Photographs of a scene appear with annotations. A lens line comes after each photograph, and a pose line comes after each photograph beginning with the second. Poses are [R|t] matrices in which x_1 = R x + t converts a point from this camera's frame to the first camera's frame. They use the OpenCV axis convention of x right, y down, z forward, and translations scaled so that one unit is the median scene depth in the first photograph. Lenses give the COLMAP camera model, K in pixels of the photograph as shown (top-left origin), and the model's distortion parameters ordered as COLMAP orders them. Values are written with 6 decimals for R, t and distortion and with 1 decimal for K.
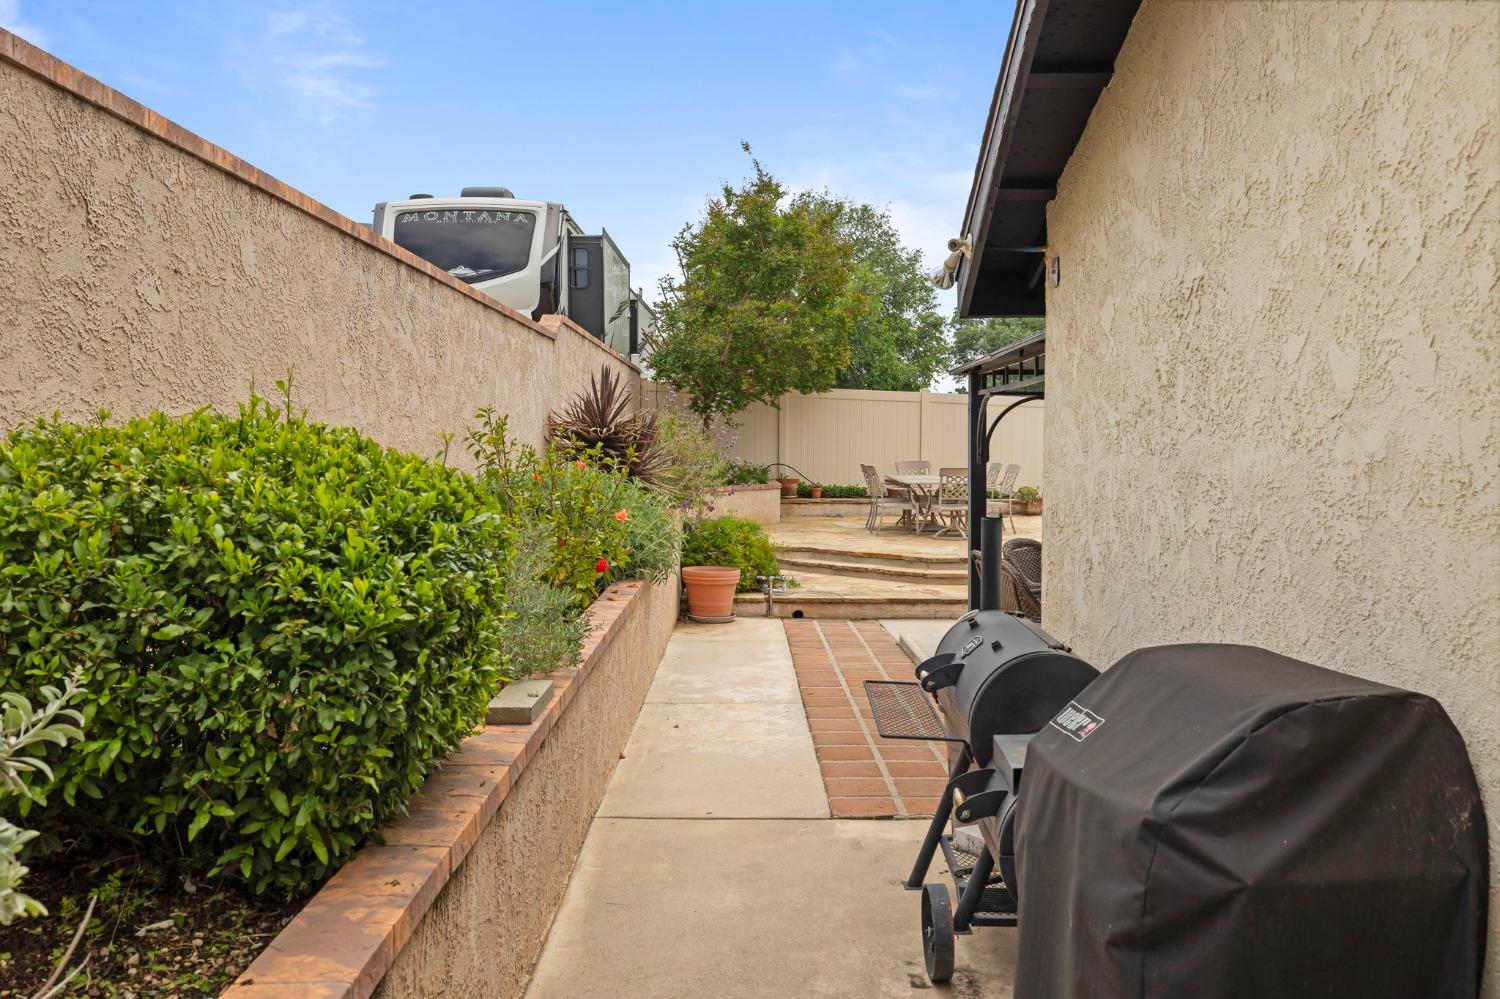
lens RADIAL K [[848.7, 0, 748.5], [0, 848.7, 492.5], [0, 0, 1]] dist [-0.002140, -0.000085]
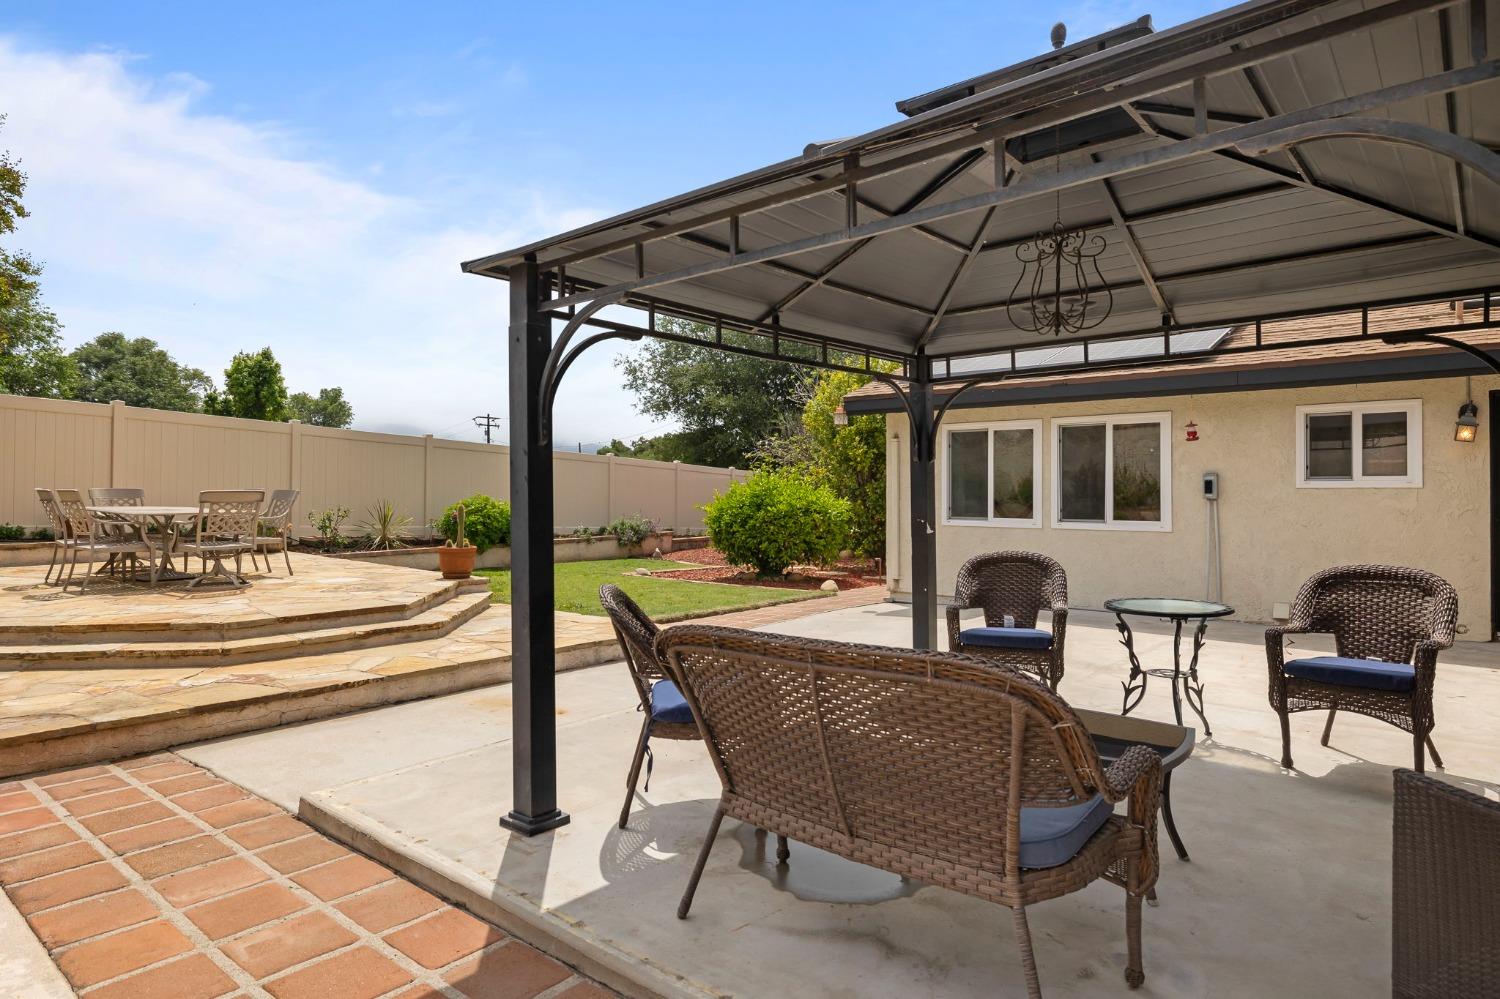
lens RADIAL K [[865.4, 0, 753.4], [0, 865.4, 504.0], [0, 0, 1]] dist [0.001078, 0.000057]
pose [[0.669463, -0.006379, 0.742818, -0.006882], [0.024462, 0.999610, -0.013462, 0.001659], [-0.742442, 0.027184, 0.669358, 0.151958]]
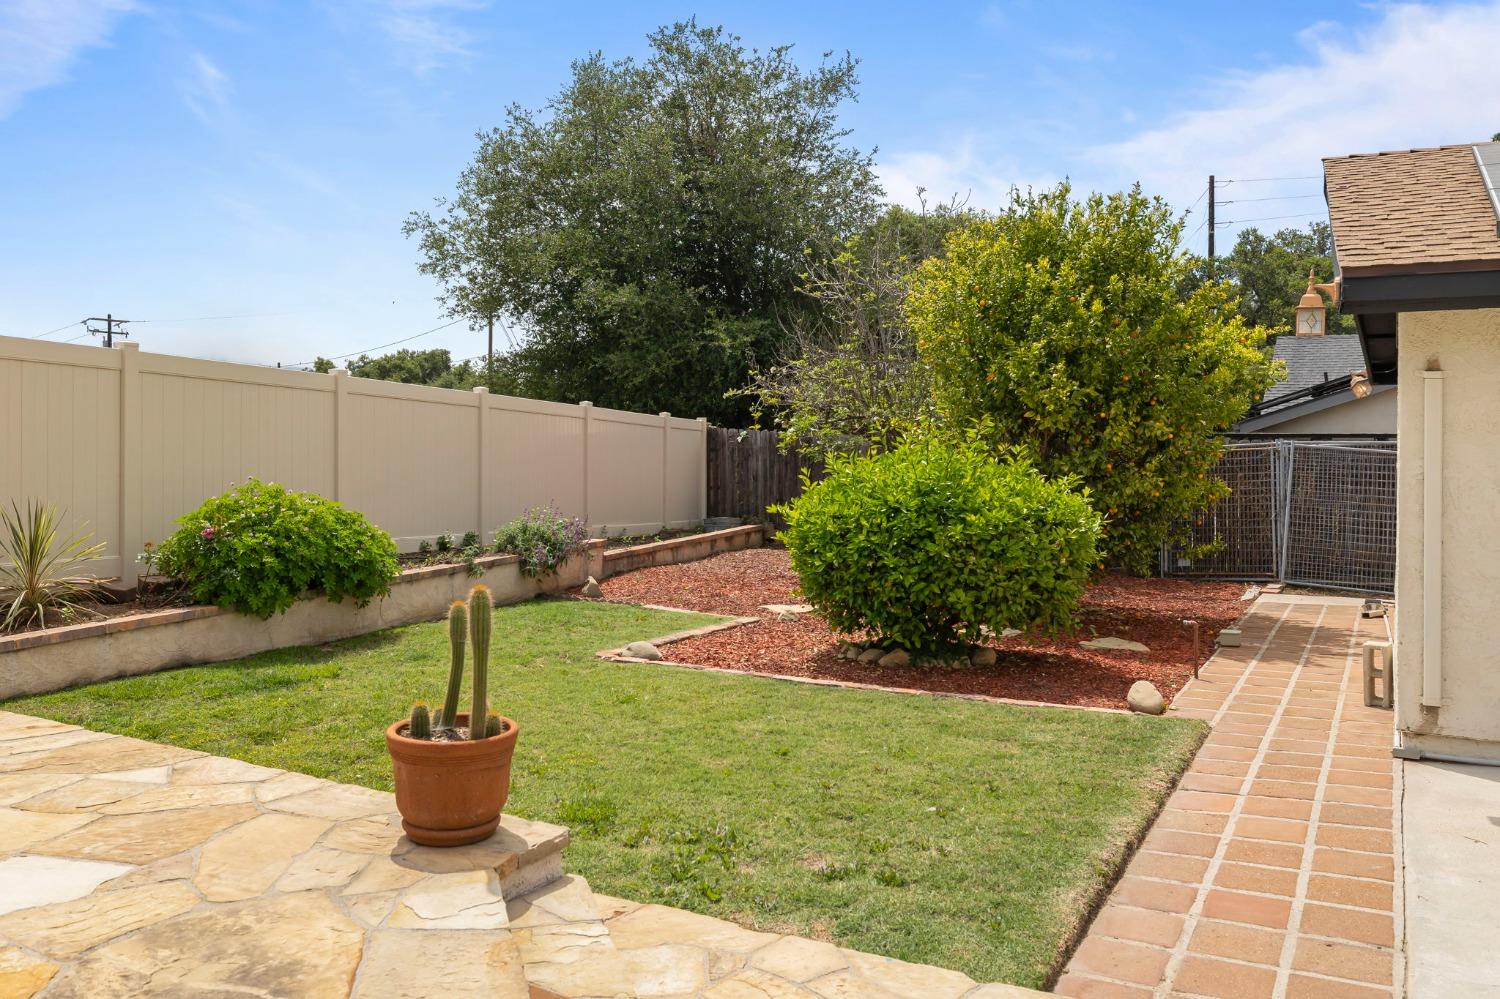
lens RADIAL K [[1189.2, 0, 745.1], [0, 1189.2, 436.2], [0, 0, 1]] dist [0.001531, 0.002084]
pose [[0.496632, 0.003073, 0.867956, 0.111404], [0.029096, 0.999373, -0.020187, -0.031958], [-0.867473, 0.035279, 0.496231, 0.511212]]
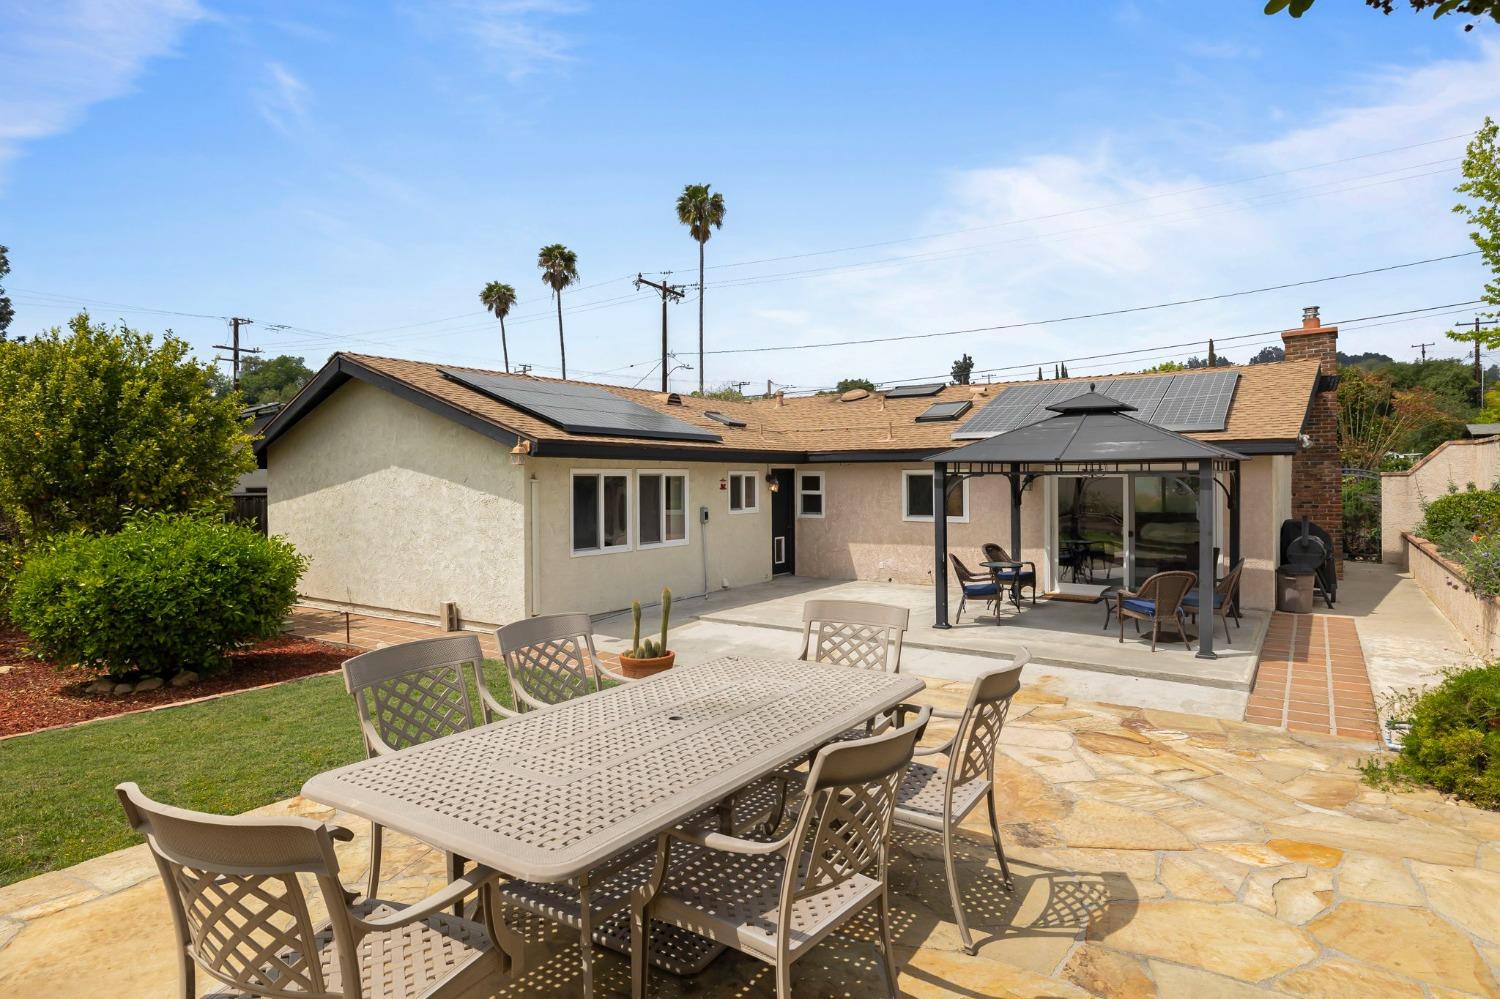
lens RADIAL K [[819.0, 0, 747.9], [0, 819.0, 482.3], [0, 0, 1]] dist [-0.000633, 0.000096]
pose [[-0.806681, 0.003611, 0.590977, 0.033540], [0.027645, 0.999117, 0.031630, -0.067333], [-0.590341, 0.041853, -0.806068, 0.929833]]
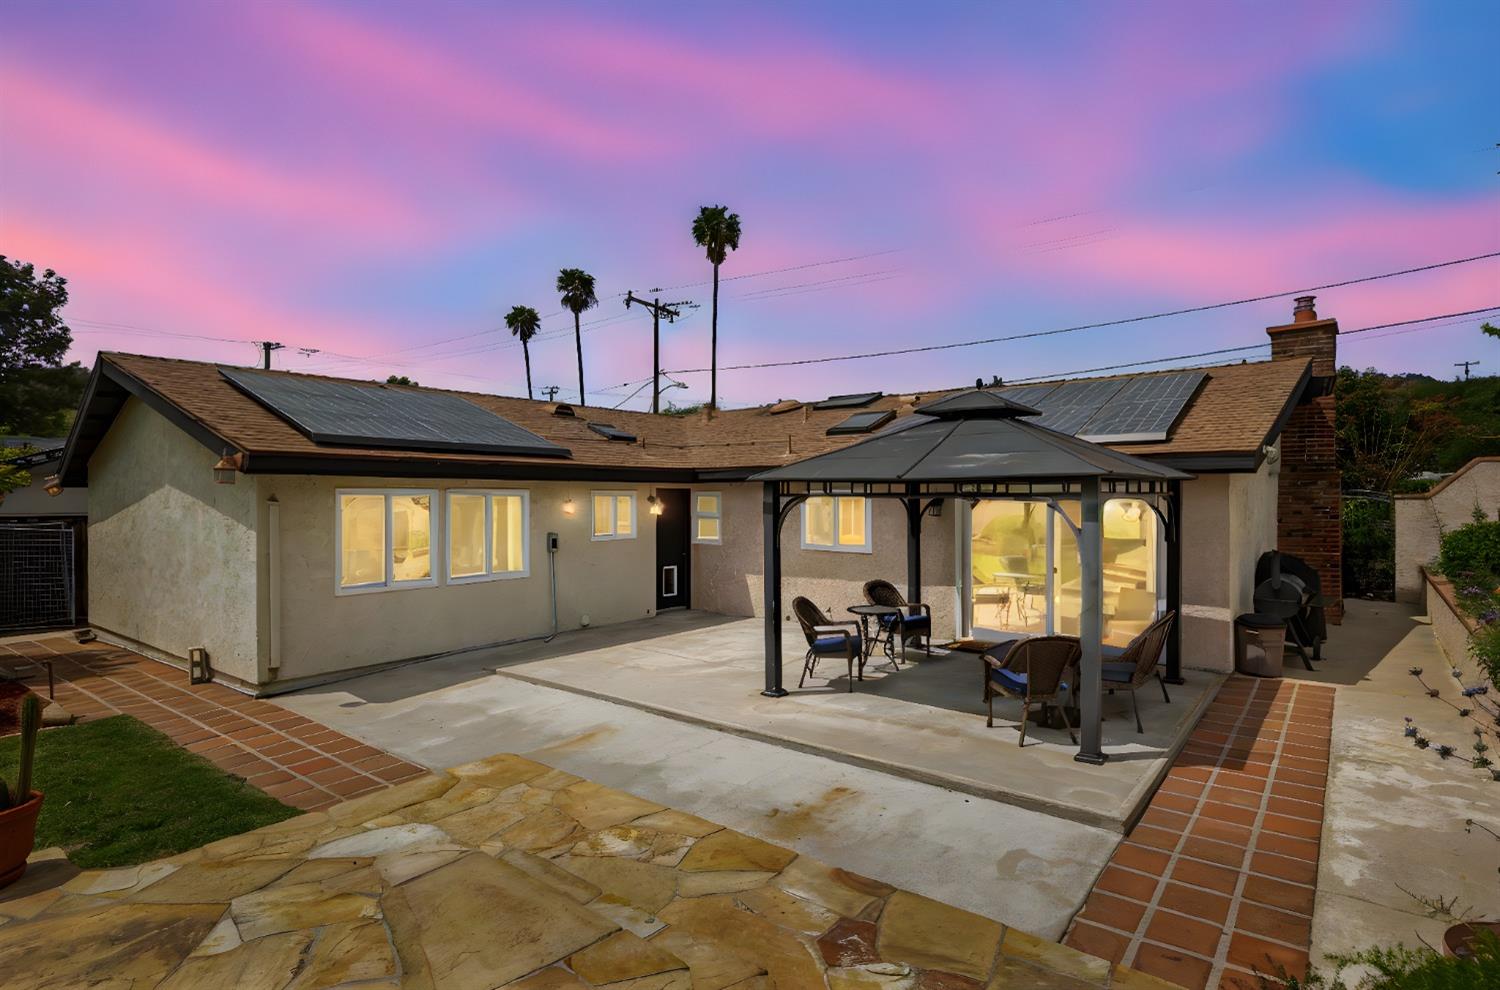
lens RADIAL K [[779.6, 0, 750.0], [0, 779.6, 495.0], [0, 0, 1]] dist [-0.000067, -0.000364]
pose [[-0.772236, 0.006263, 0.635305, 0.002599], [0.026319, 0.999408, 0.022138, -0.060121], [-0.634791, 0.033816, -0.771944, 0.698946]]
